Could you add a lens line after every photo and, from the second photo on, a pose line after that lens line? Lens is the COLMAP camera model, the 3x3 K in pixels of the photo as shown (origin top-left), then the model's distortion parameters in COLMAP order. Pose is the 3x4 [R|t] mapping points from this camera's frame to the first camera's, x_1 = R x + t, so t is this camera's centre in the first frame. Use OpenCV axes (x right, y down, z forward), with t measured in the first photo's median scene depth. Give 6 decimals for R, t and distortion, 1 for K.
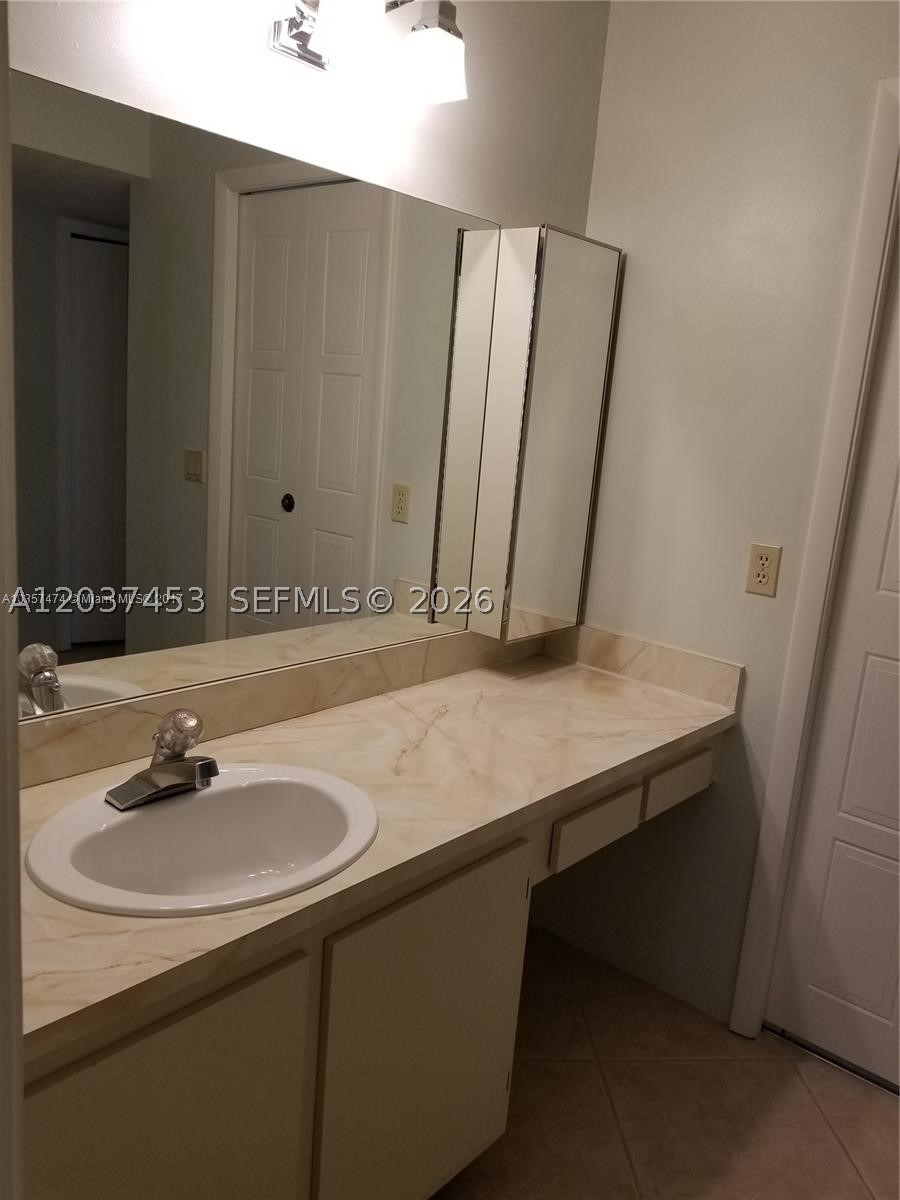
lens RADIAL K [[919.3, 0, 454.9], [0, 919.3, 576.4], [0, 0, 1]] dist [0.053914, -0.077759]
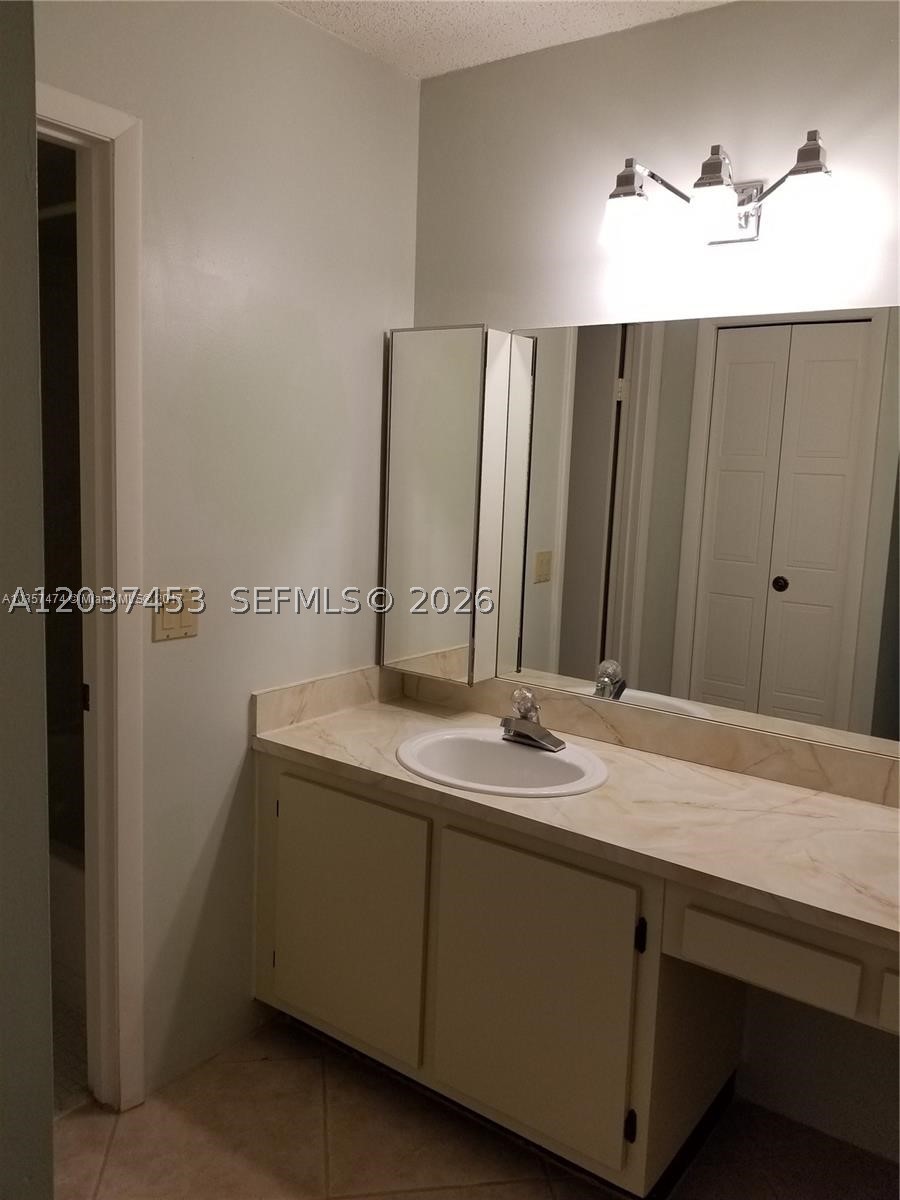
lens RADIAL K [[929.0, 0, 450.0], [0, 929.0, 600.0], [0, 0, 1]] dist [-0.004003, -0.093645]
pose [[0.095959, 0.073190, -0.992691, 0.922617], [-0.233398, 0.971144, 0.049040, -0.025662], [0.967635, 0.226986, 0.110272, 0.534606]]
